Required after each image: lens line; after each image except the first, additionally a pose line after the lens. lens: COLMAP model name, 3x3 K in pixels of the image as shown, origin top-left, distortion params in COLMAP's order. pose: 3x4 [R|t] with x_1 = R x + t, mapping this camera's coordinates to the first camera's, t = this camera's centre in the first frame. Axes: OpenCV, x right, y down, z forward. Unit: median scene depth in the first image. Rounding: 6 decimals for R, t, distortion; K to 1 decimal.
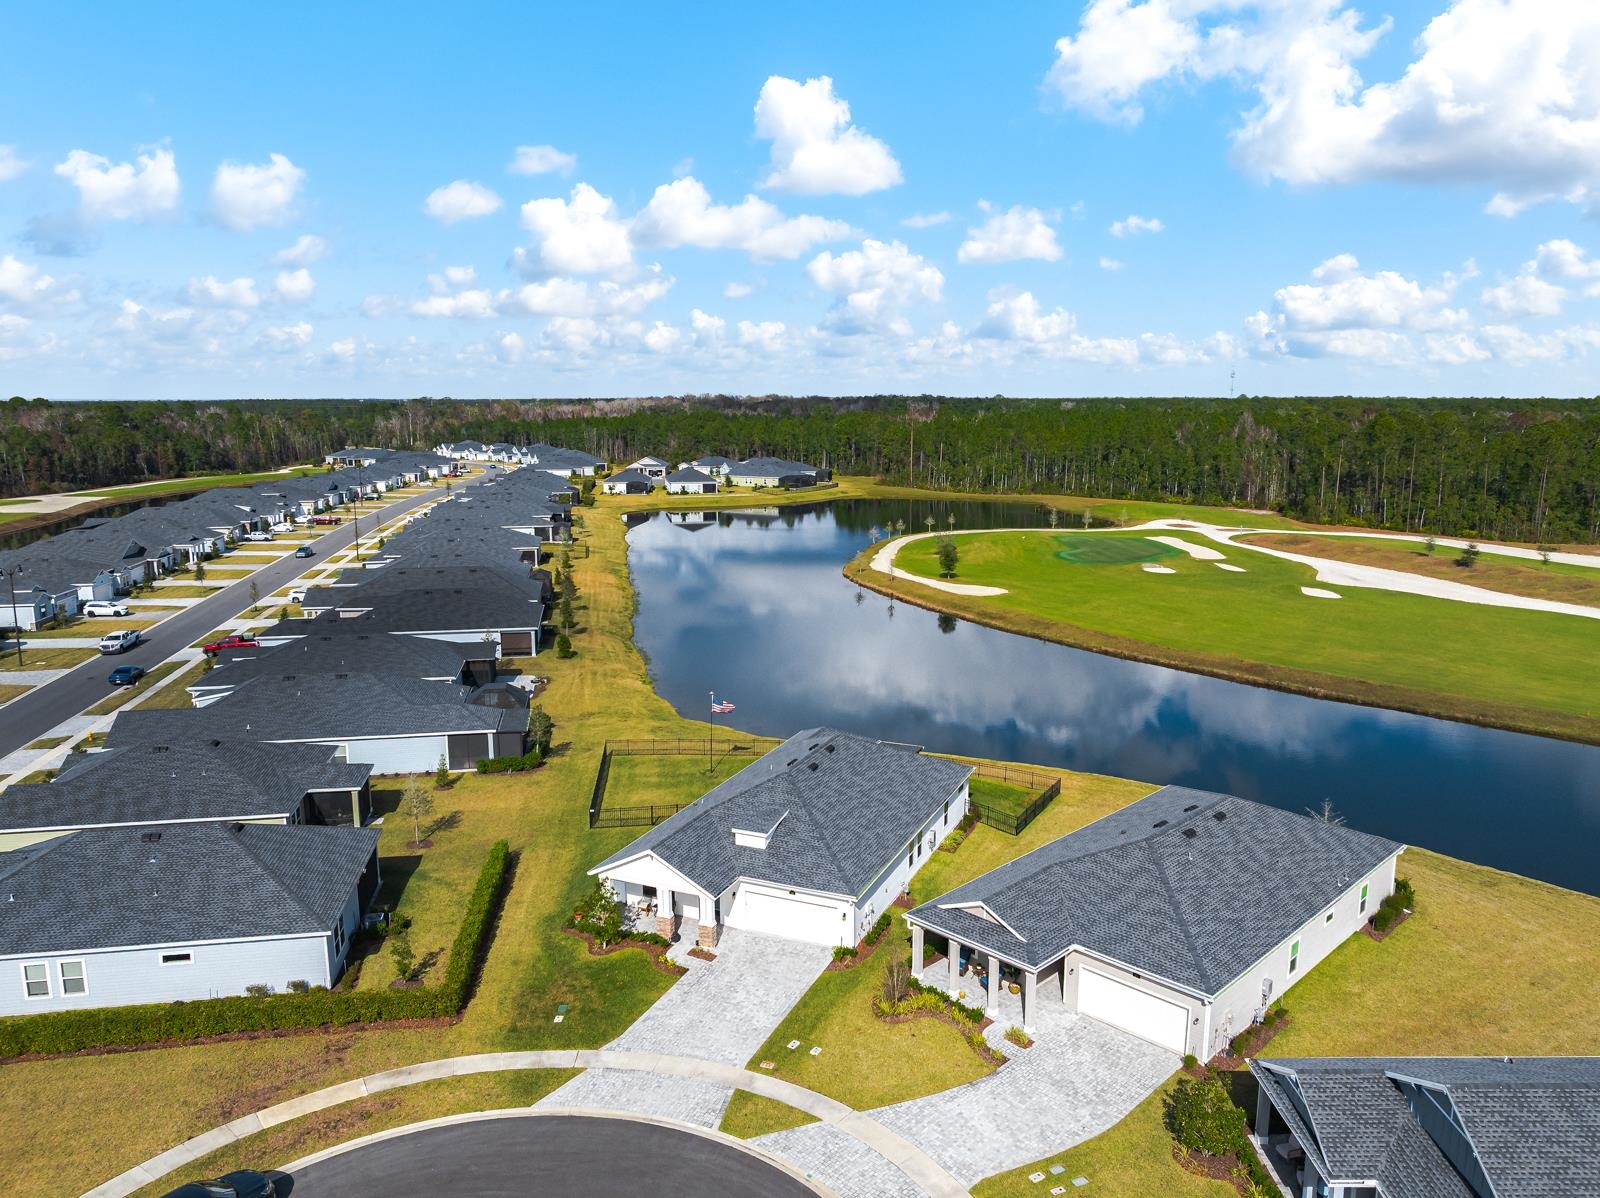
lens RADIAL K [[1129.9, 0, 794.6], [0, 1129.9, 591.7], [0, 0, 1]] dist [-0.023990, 0.011604]
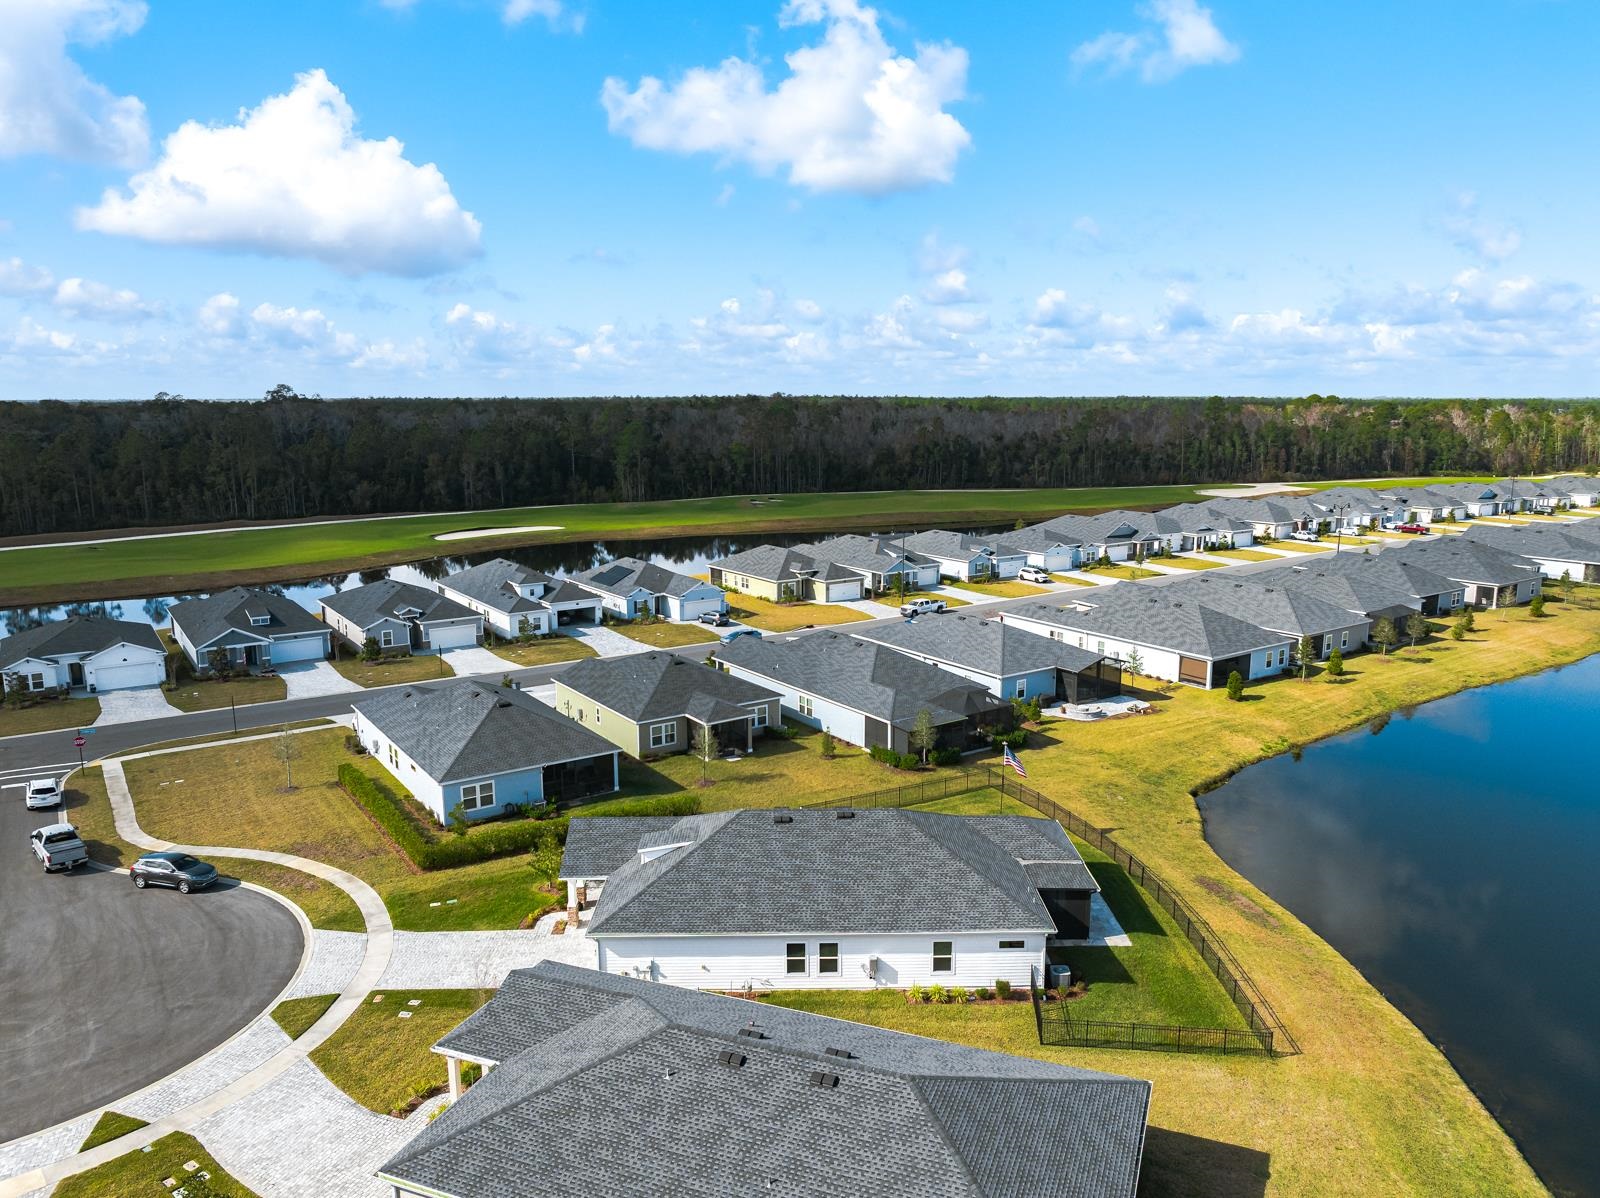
lens RADIAL K [[1119.8, 0, 800.0], [0, 1119.8, 599.0], [0, 0, 1]] dist [-0.016216, 0.003692]
pose [[0.415974, 0.159599, -0.895262, 0.416796], [-0.150207, 0.983015, 0.105451, -0.057715], [0.896885, 0.090610, 0.432882, 0.332345]]
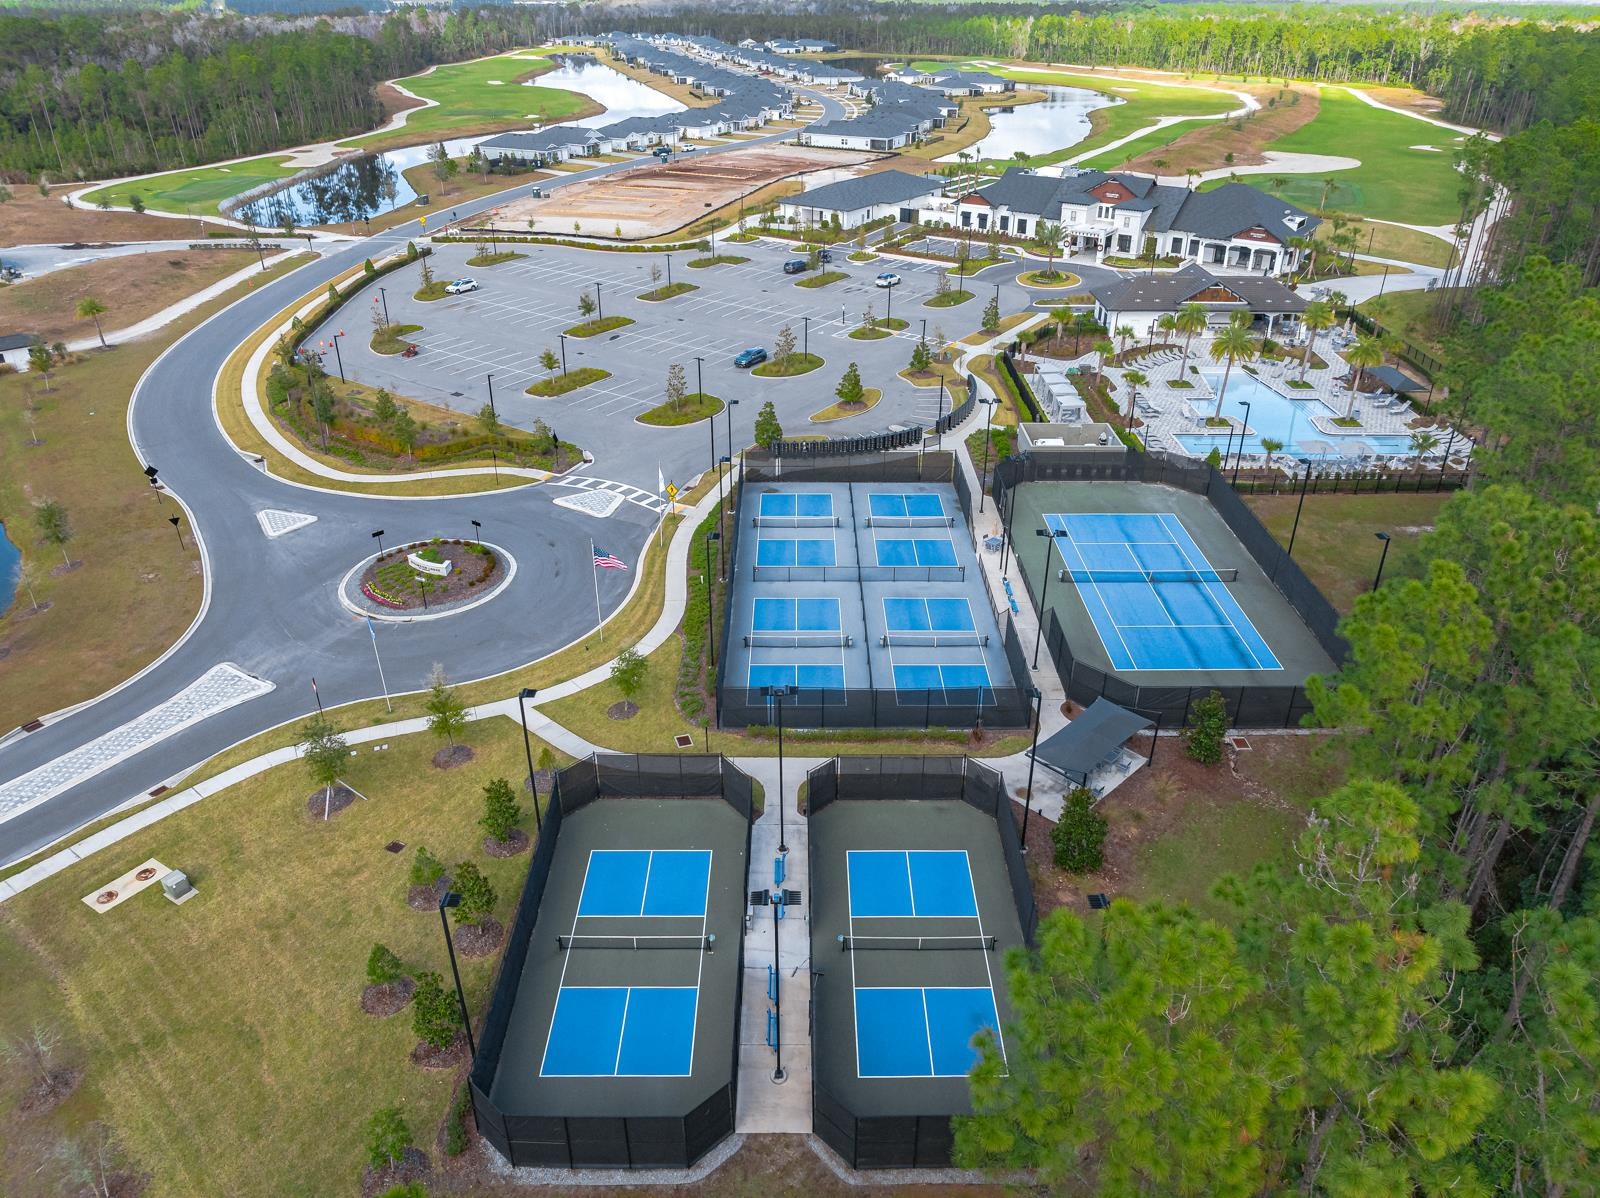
lens RADIAL K [[1129.9, 0, 794.6], [0, 1129.9, 591.7], [0, 0, 1]] dist [-0.023990, 0.011604]
pose [[0.995213, -0.038251, 0.089930, -0.924104], [0.007548, 0.947556, 0.319500, 0.632942], [-0.097435, -0.317292, 0.943309, -4.374773]]
